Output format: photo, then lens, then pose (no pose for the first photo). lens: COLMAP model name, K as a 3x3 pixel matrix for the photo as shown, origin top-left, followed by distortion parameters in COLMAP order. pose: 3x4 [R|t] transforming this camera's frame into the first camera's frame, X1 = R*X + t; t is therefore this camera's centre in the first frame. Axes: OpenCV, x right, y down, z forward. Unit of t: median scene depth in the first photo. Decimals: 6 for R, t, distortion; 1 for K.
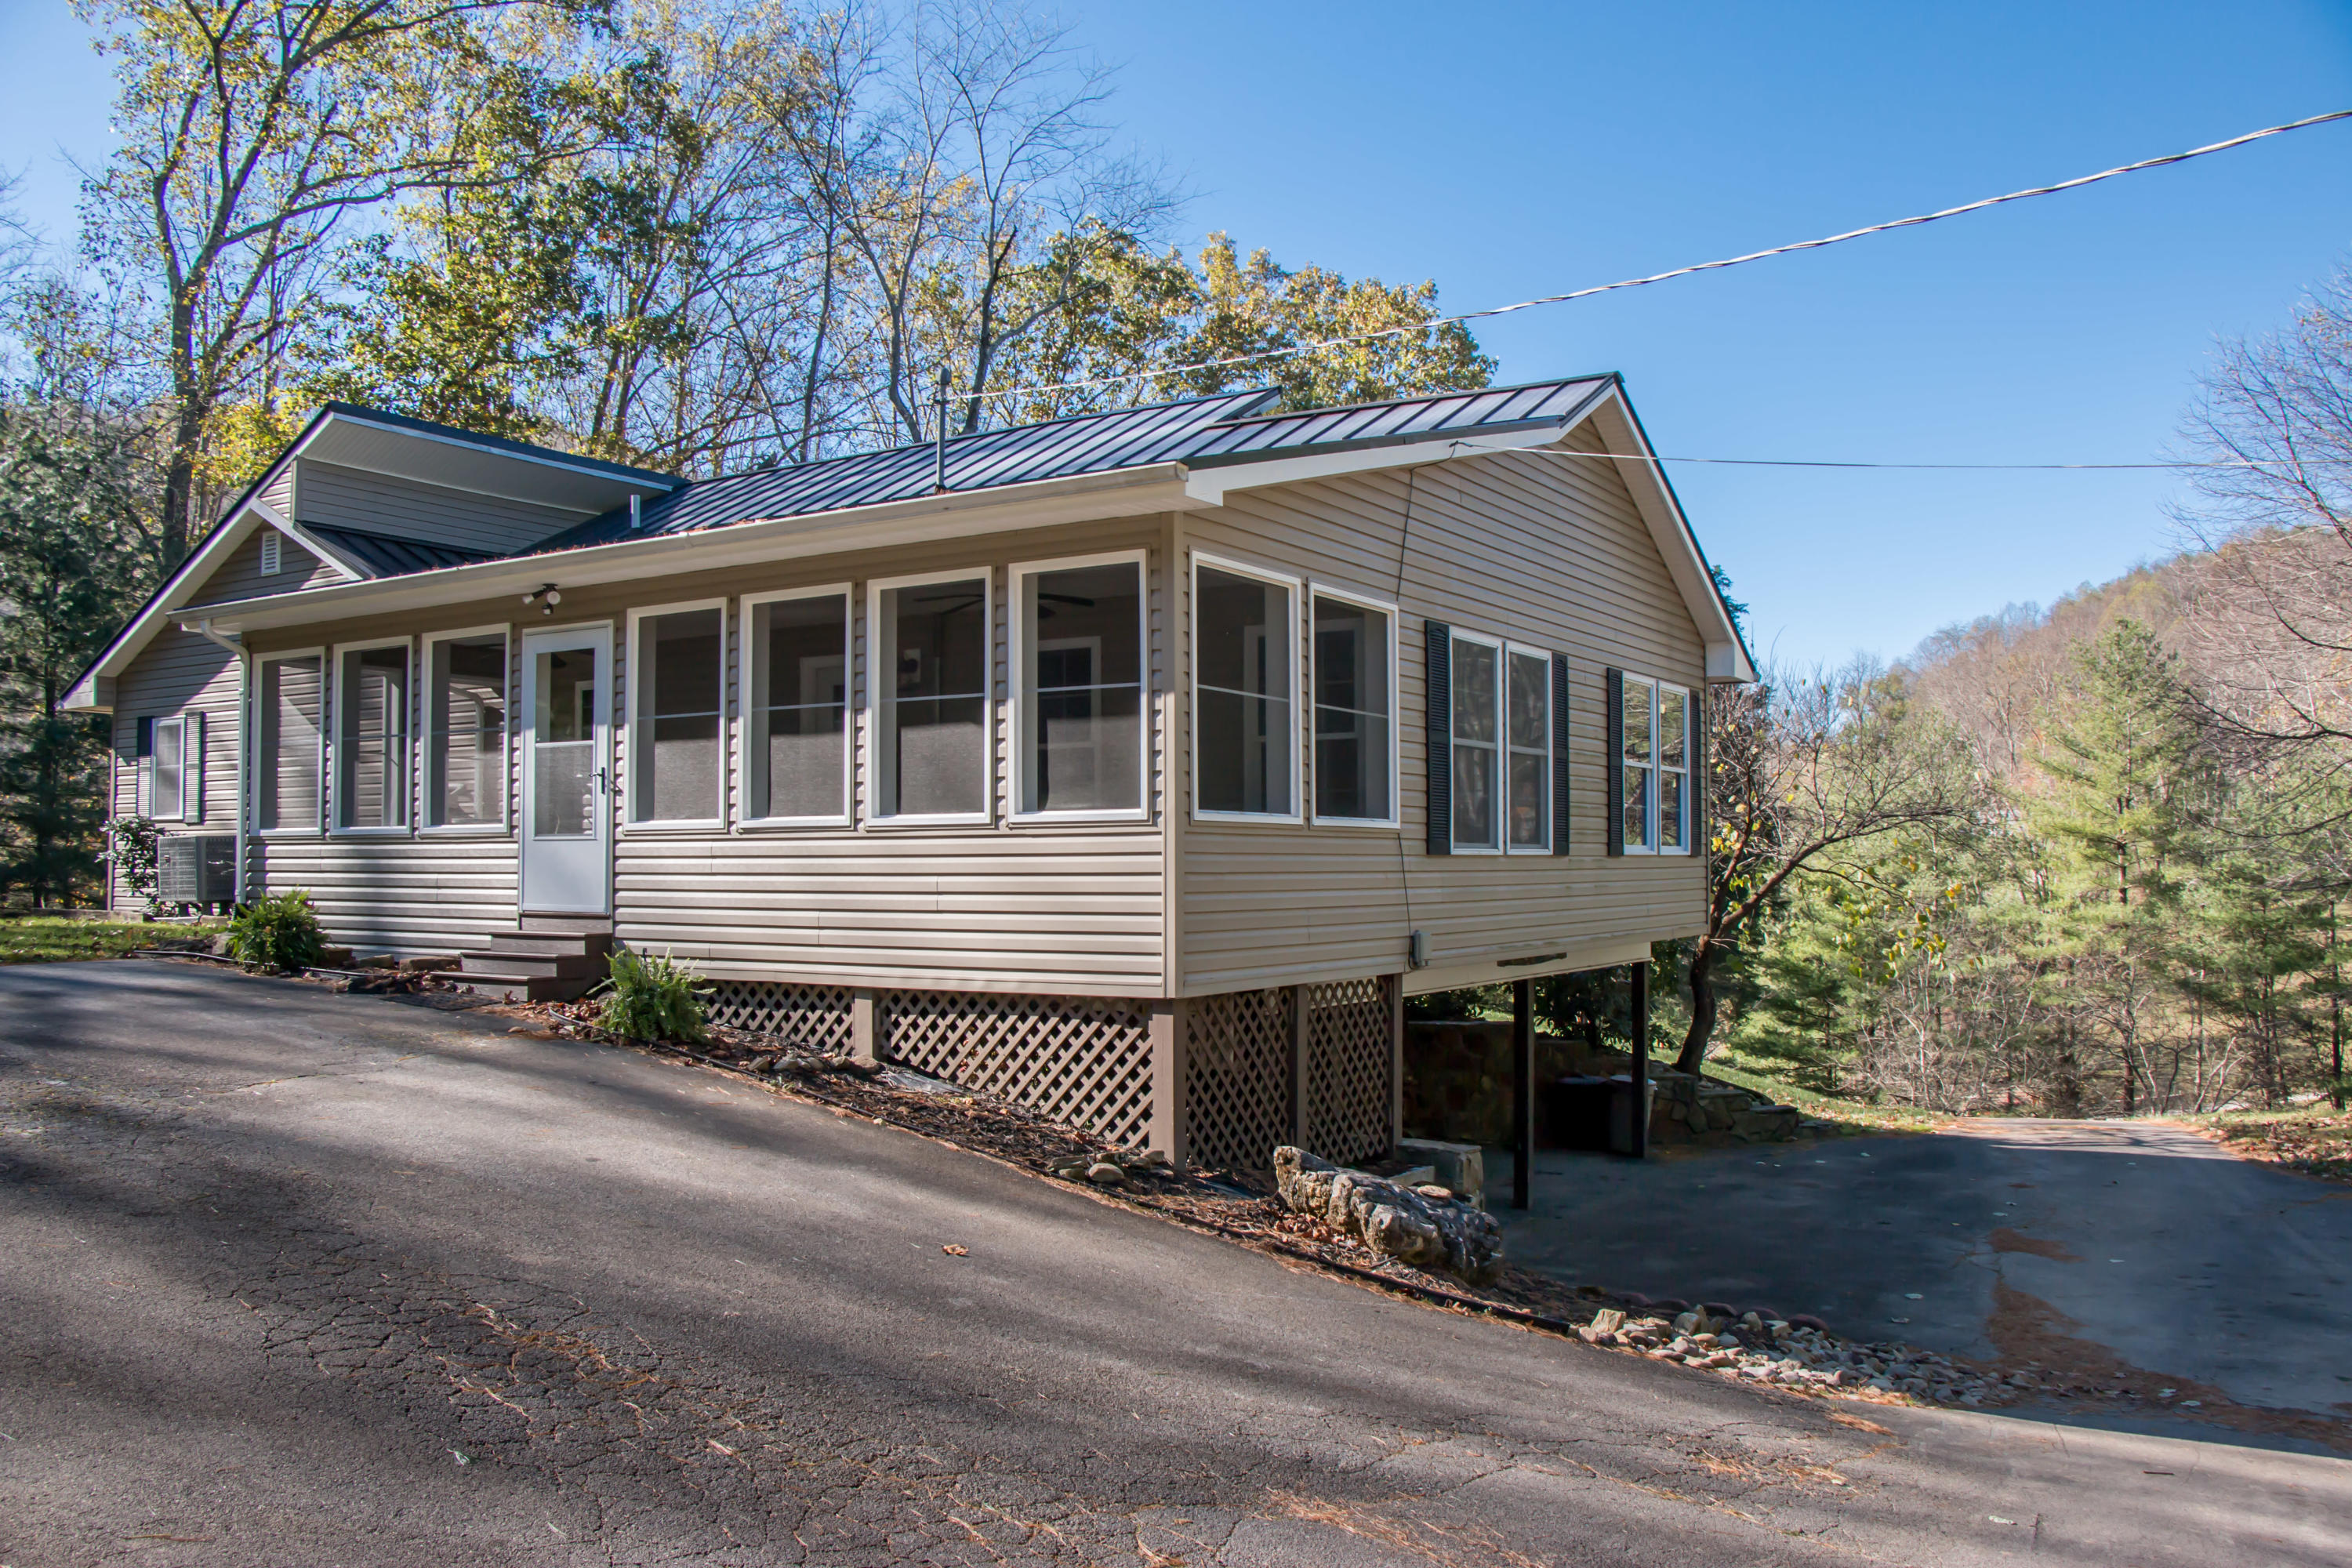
lens RADIAL K [[1905.6, 0, 1186.2], [0, 1905.6, 811.9], [0, 0, 1]] dist [-0.178777, 0.148483]
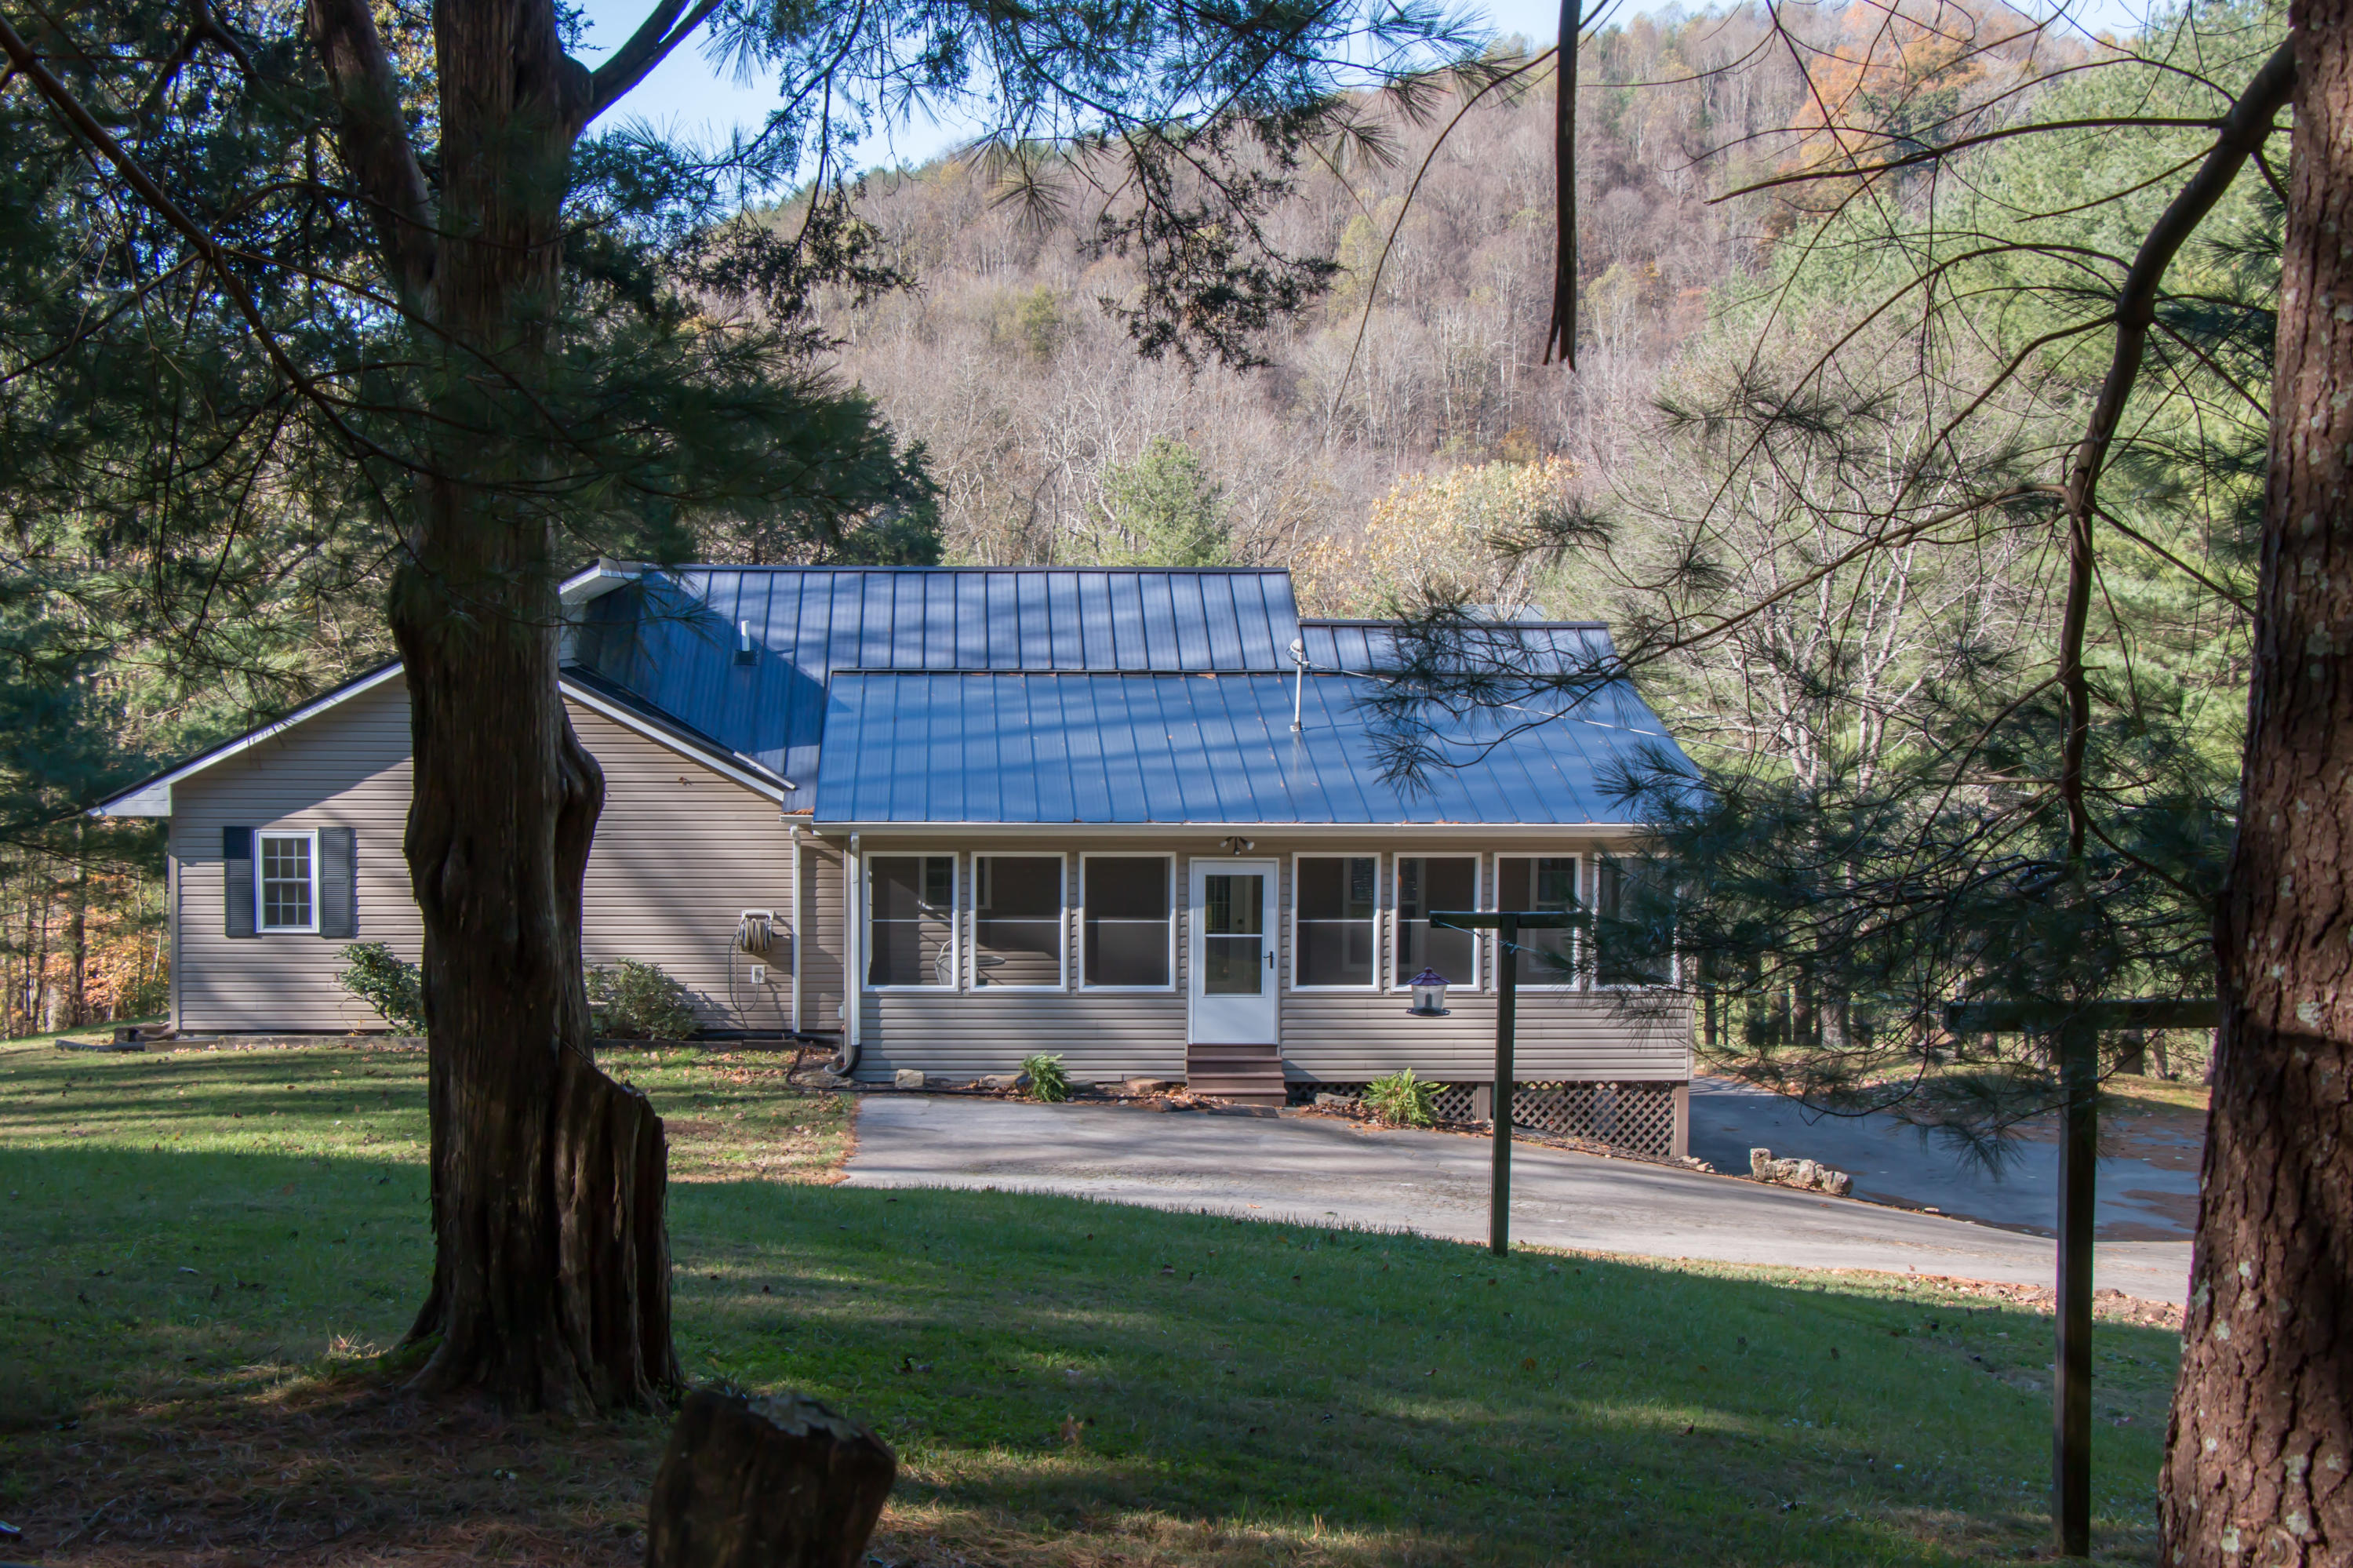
lens RADIAL K [[2993.4, 0, 1176.5], [0, 2993.4, 784.0], [0, 0, 1]] dist [0.006262, -0.006572]
pose [[0.815137, -0.025572, 0.578703, -1.831962], [-0.025903, 0.996417, 0.080517, -0.365112], [-0.578689, -0.080622, 0.811554, -0.981751]]
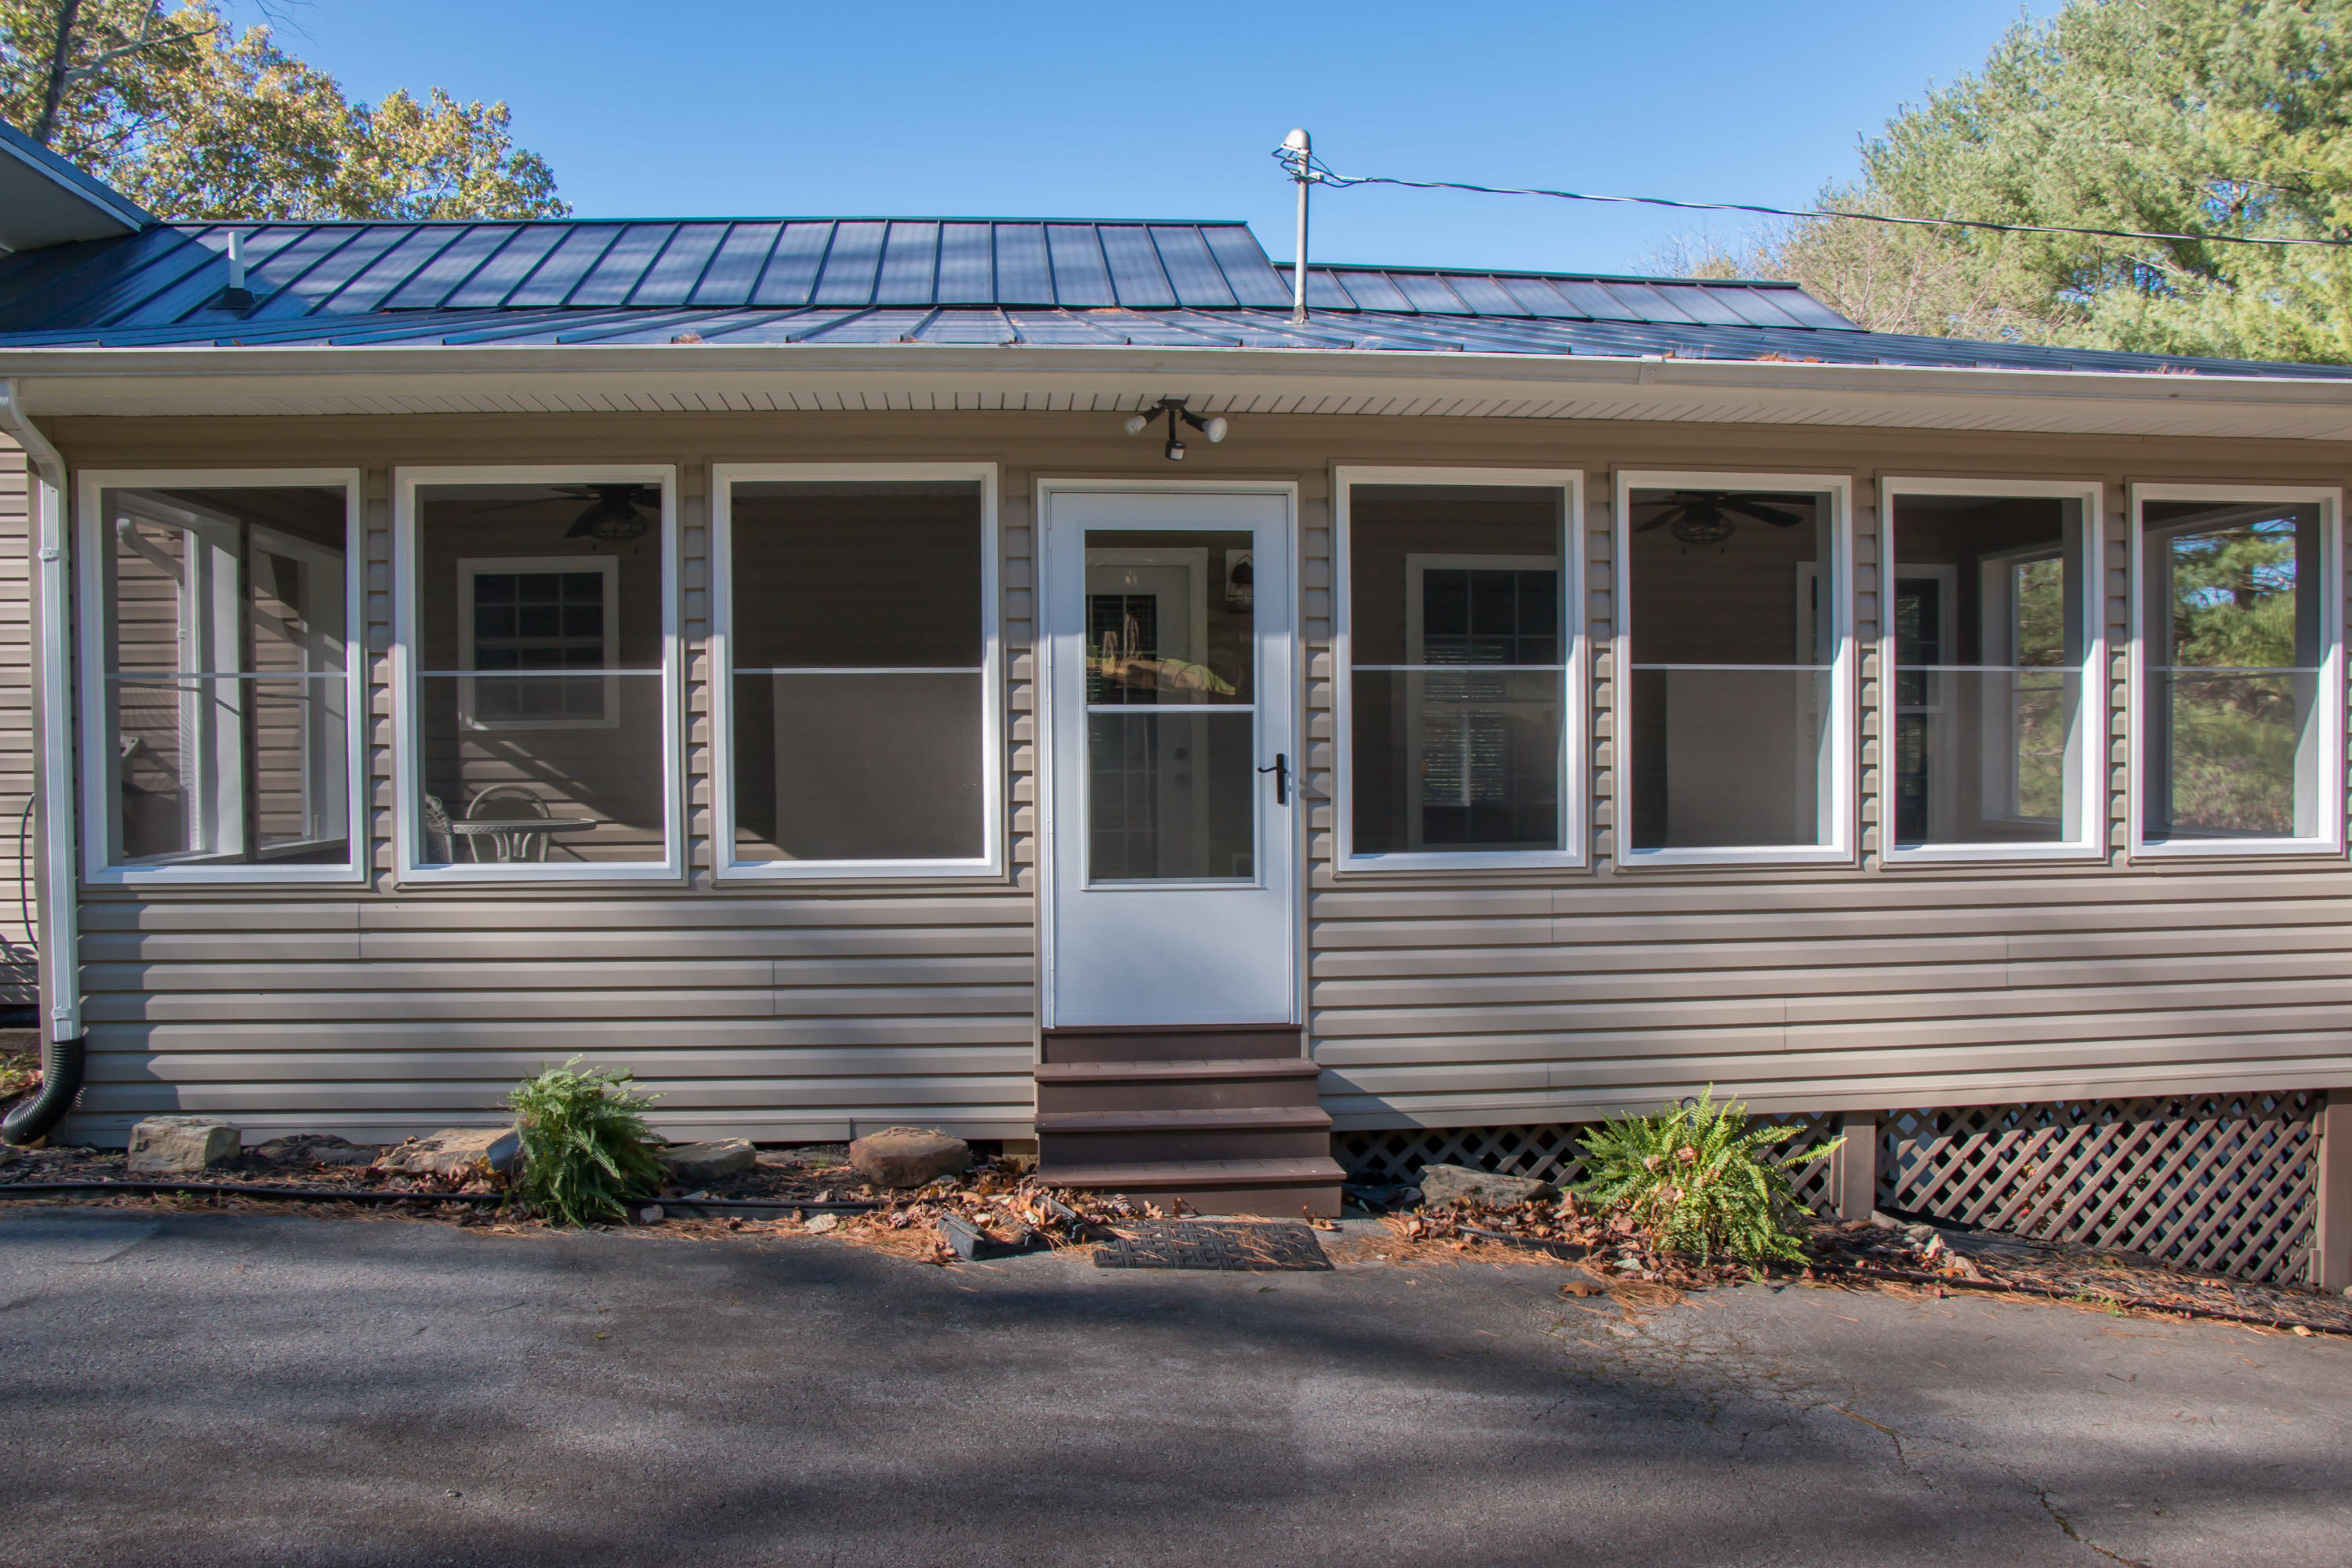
lens RADIAL K [[1905.6, 0, 1186.2], [0, 1905.6, 811.9], [0, 0, 1]] dist [-0.178777, 0.148483]
pose [[0.794219, -0.023664, 0.607170, -0.669074], [-0.012920, 0.998358, 0.055811, -0.037800], [-0.607494, -0.052171, 0.792609, 0.583801]]
